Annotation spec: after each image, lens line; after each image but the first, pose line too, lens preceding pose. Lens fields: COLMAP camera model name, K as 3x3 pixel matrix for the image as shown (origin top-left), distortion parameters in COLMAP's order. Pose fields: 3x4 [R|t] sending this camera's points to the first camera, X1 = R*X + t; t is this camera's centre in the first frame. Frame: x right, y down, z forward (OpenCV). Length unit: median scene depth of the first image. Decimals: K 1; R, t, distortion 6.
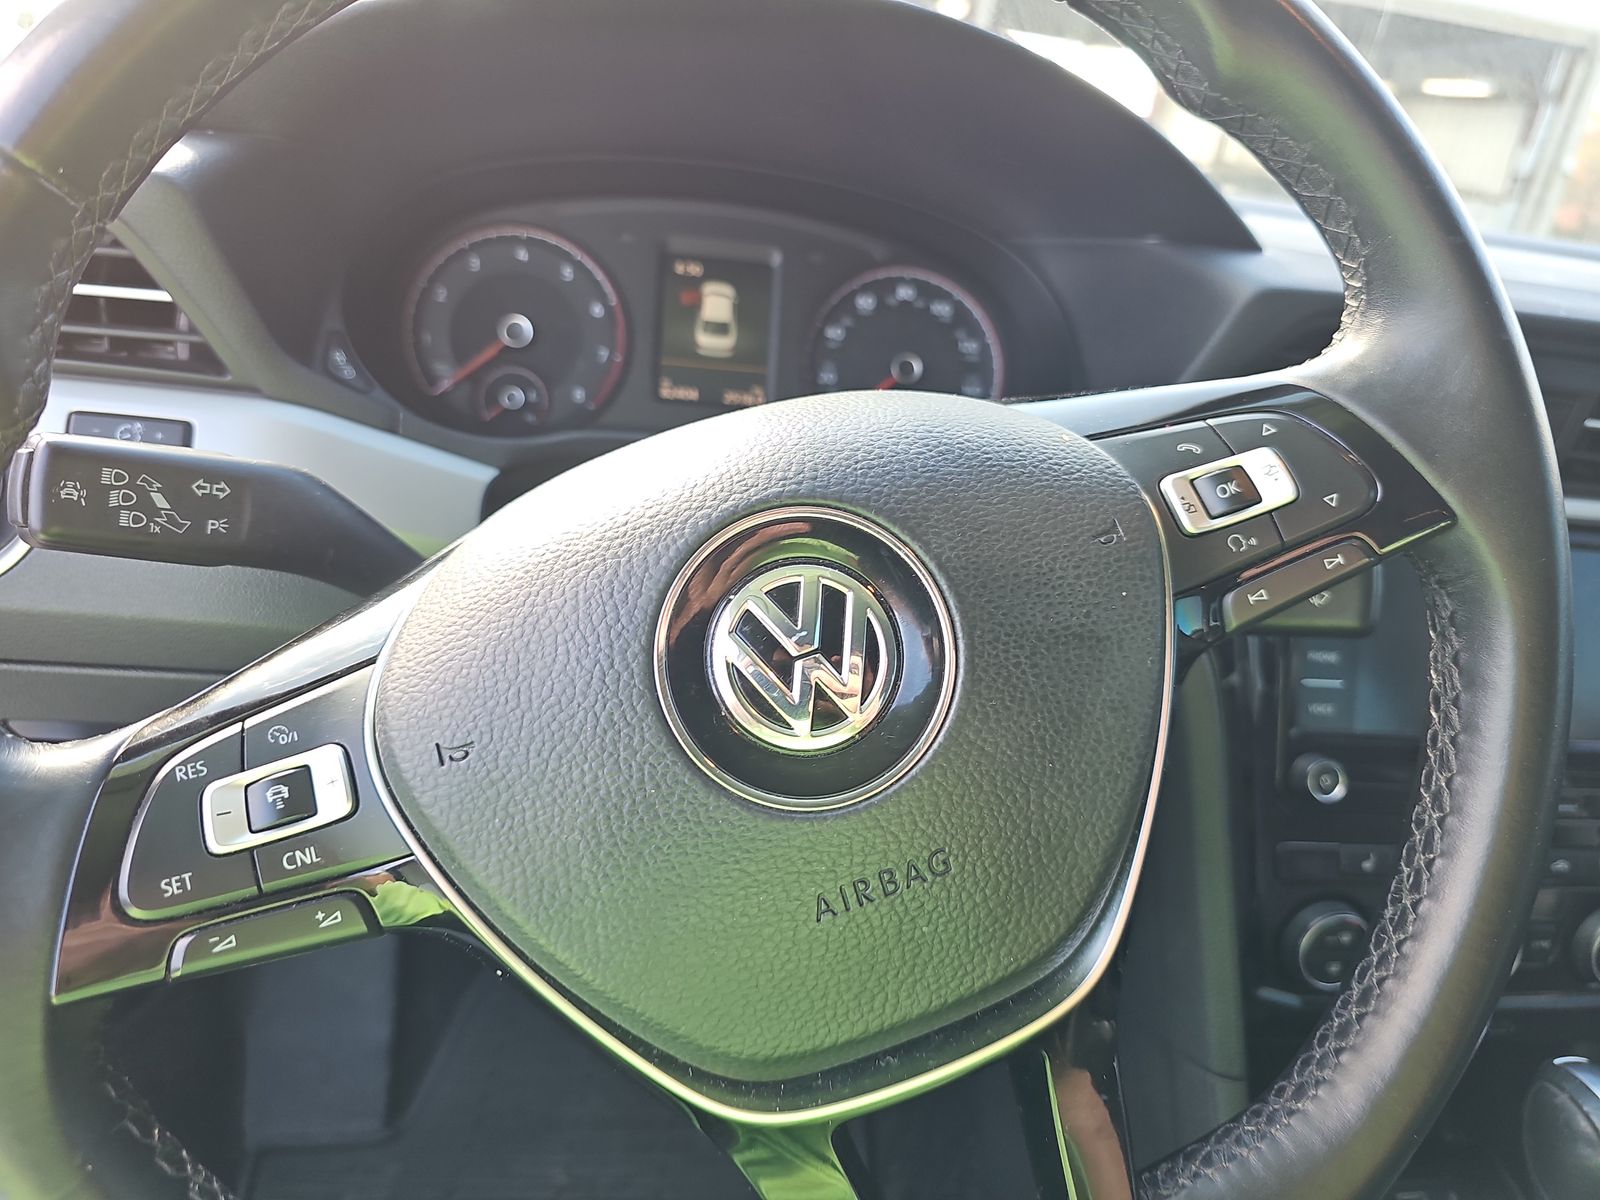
lens RADIAL K [[1029.6, 0, 791.7], [0, 1029.6, 597.8], [0, 0, 1]] dist [0.068259, -0.063440]
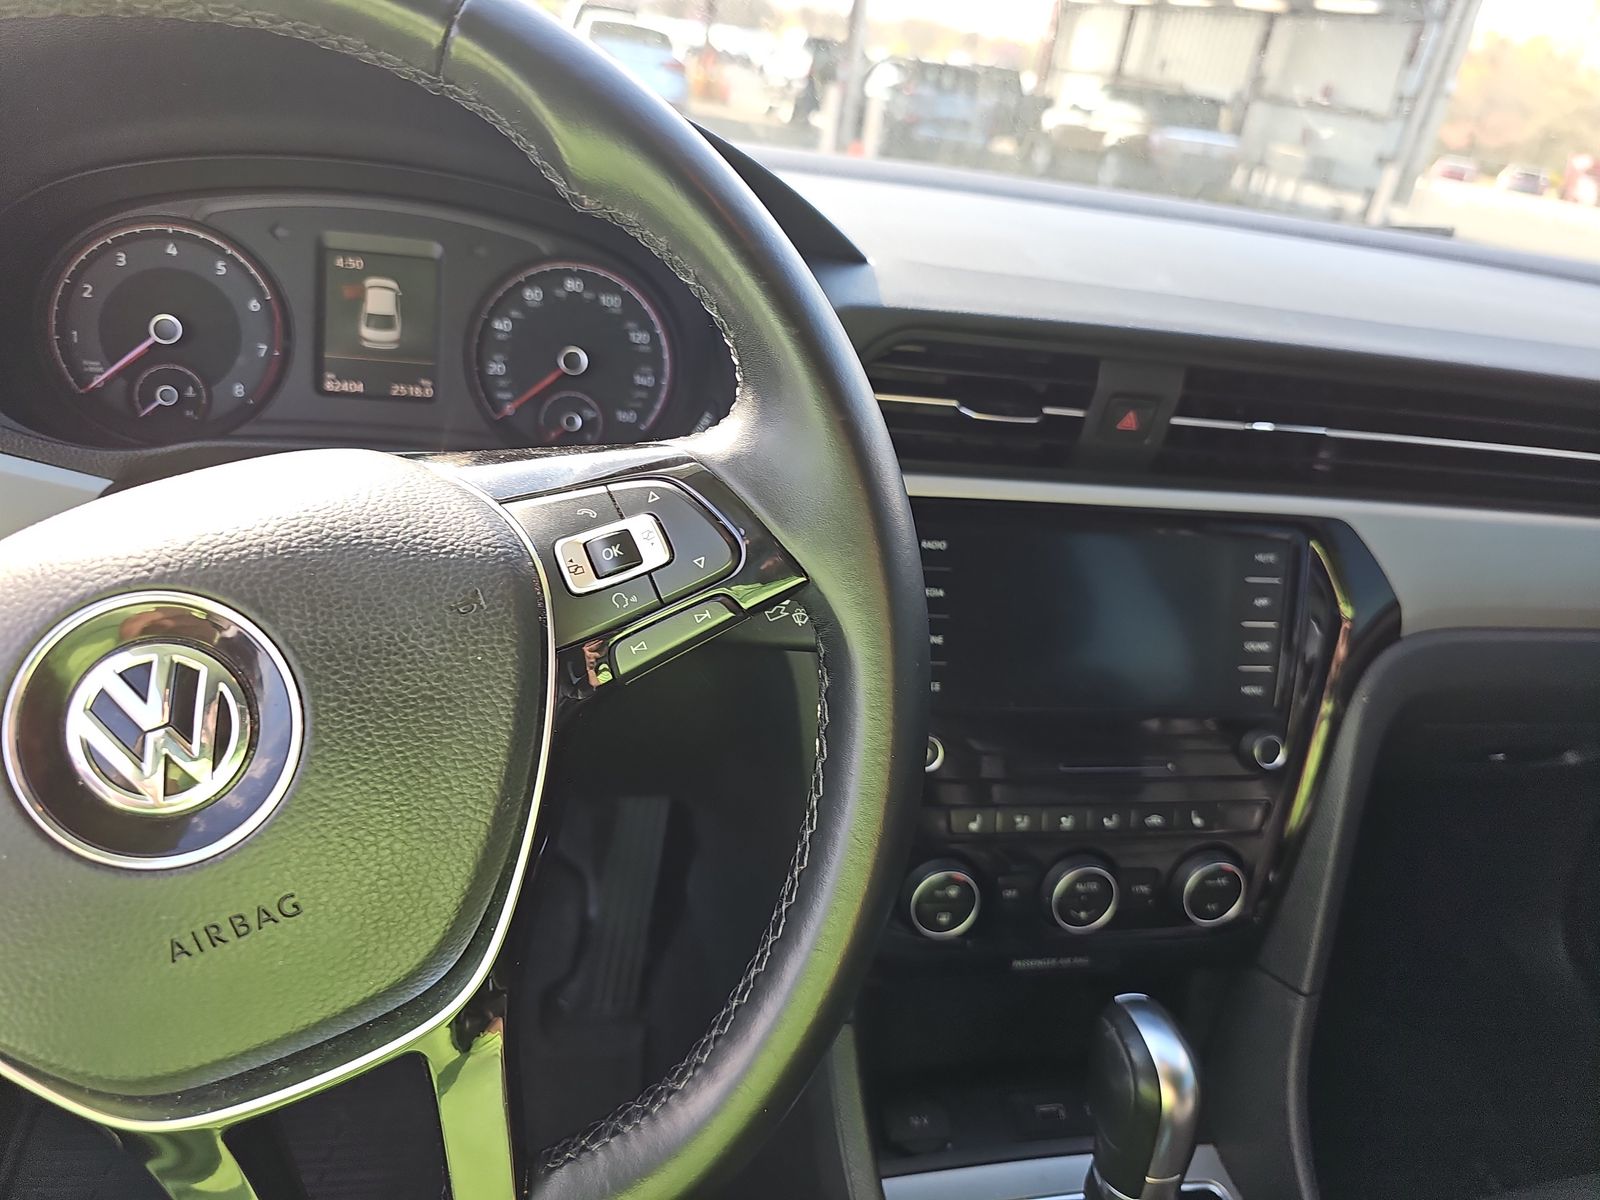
lens RADIAL K [[1043.8, 0, 799.3], [0, 1043.8, 576.5], [0, 0, 1]] dist [0.011045, 0.002459]
pose [[0.998188, -0.014301, 0.058449, 0.575289], [0.010429, 0.997763, 0.066030, -0.155769], [-0.059262, -0.065300, 0.996104, -0.134397]]
